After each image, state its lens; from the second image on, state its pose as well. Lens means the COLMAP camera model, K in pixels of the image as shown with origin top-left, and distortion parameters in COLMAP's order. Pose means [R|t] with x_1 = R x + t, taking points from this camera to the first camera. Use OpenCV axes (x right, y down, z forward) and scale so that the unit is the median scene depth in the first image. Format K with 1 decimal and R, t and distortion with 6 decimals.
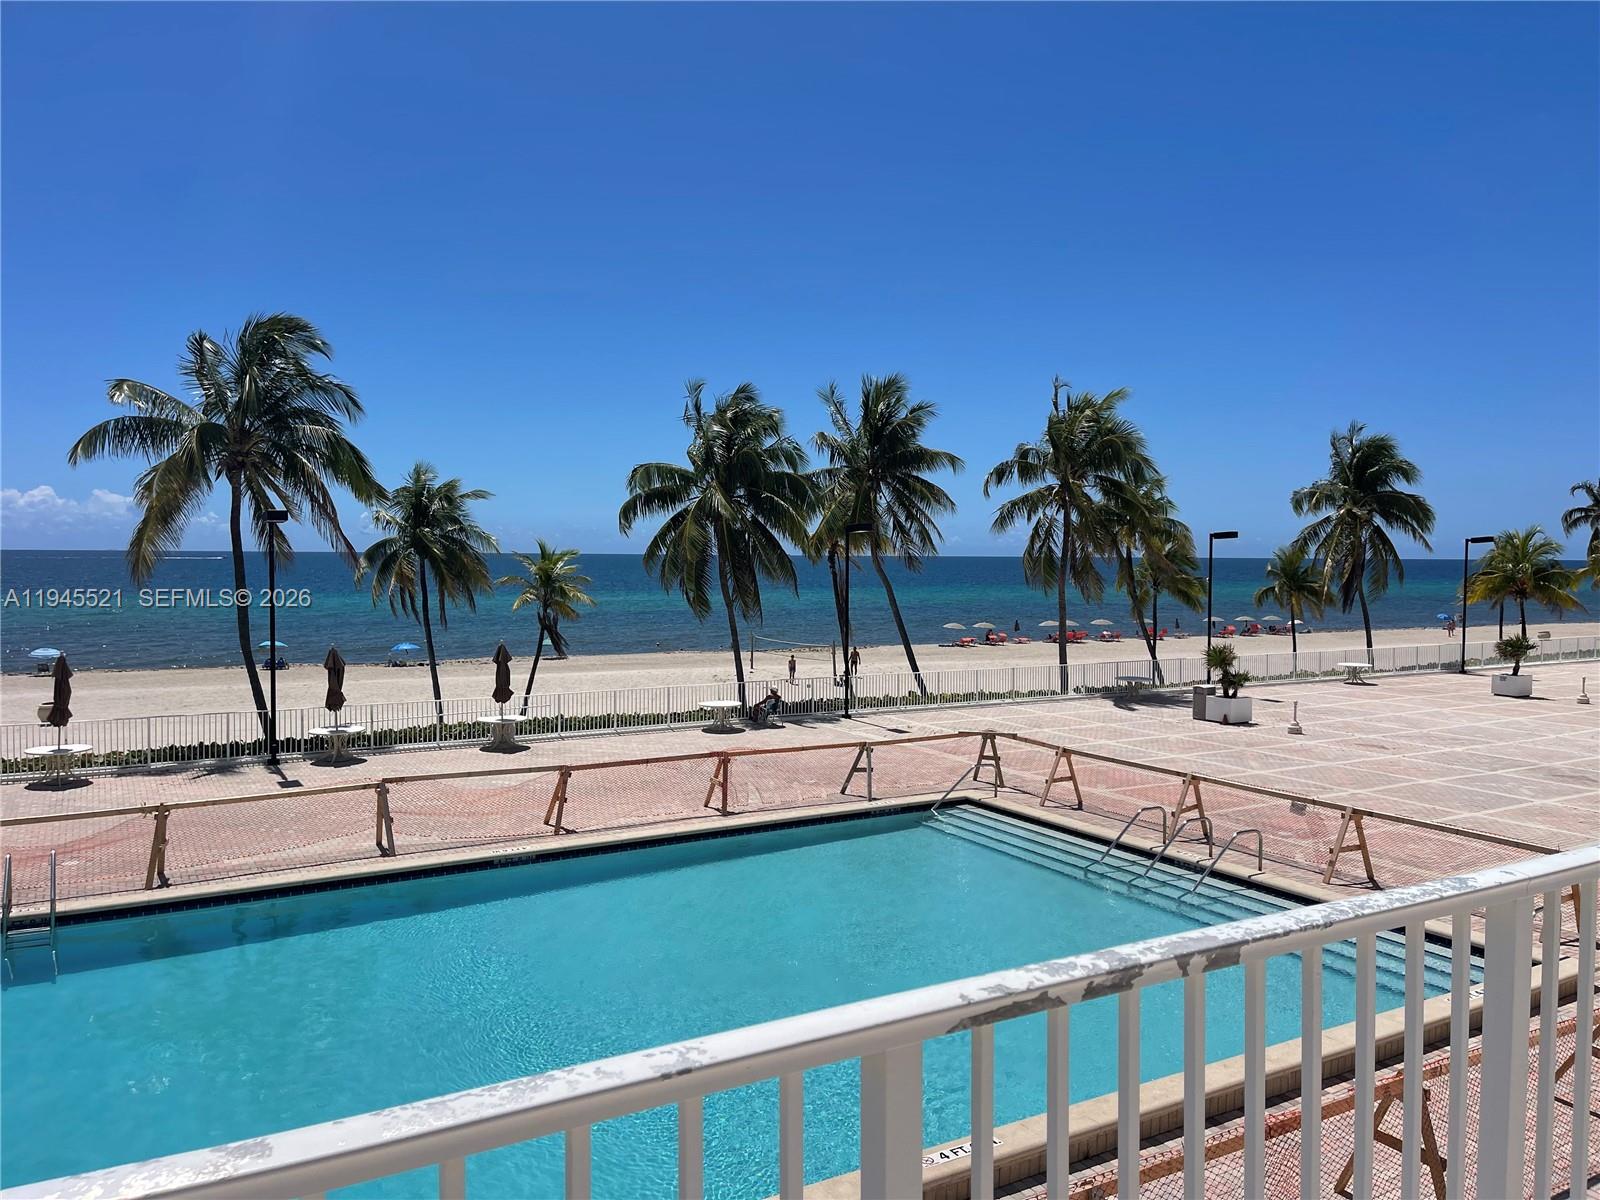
lens RADIAL K [[1217.2, 0, 800.0], [0, 1217.2, 600.0], [0, 0, 1]] dist [0.088657, 0.002892]
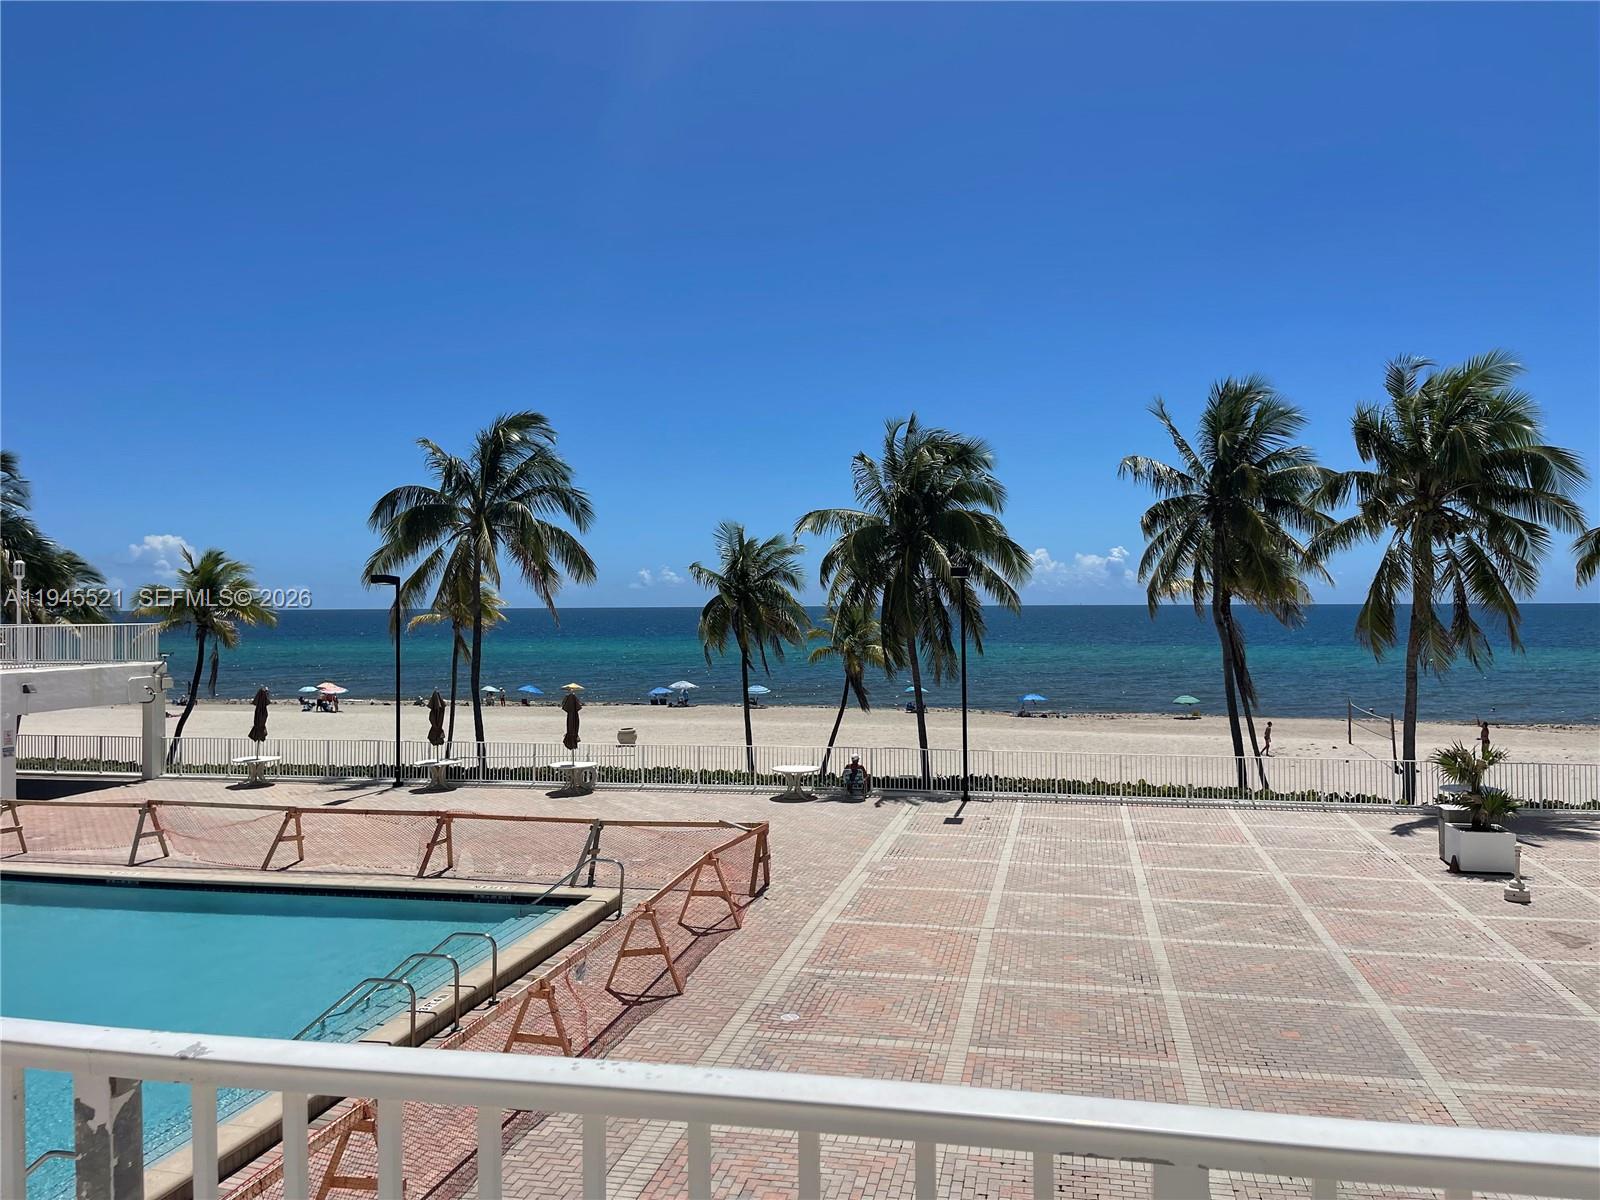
lens RADIAL K [[1217.2, 0, 800.0], [0, 1217.2, 600.0], [0, 0, 1]] dist [0.088657, 0.002892]
pose [[0.724122, -0.015615, -0.689495, 0.495371], [-0.013599, 0.999226, -0.036912, -0.007099], [0.689538, 0.036106, 0.723349, 0.285029]]
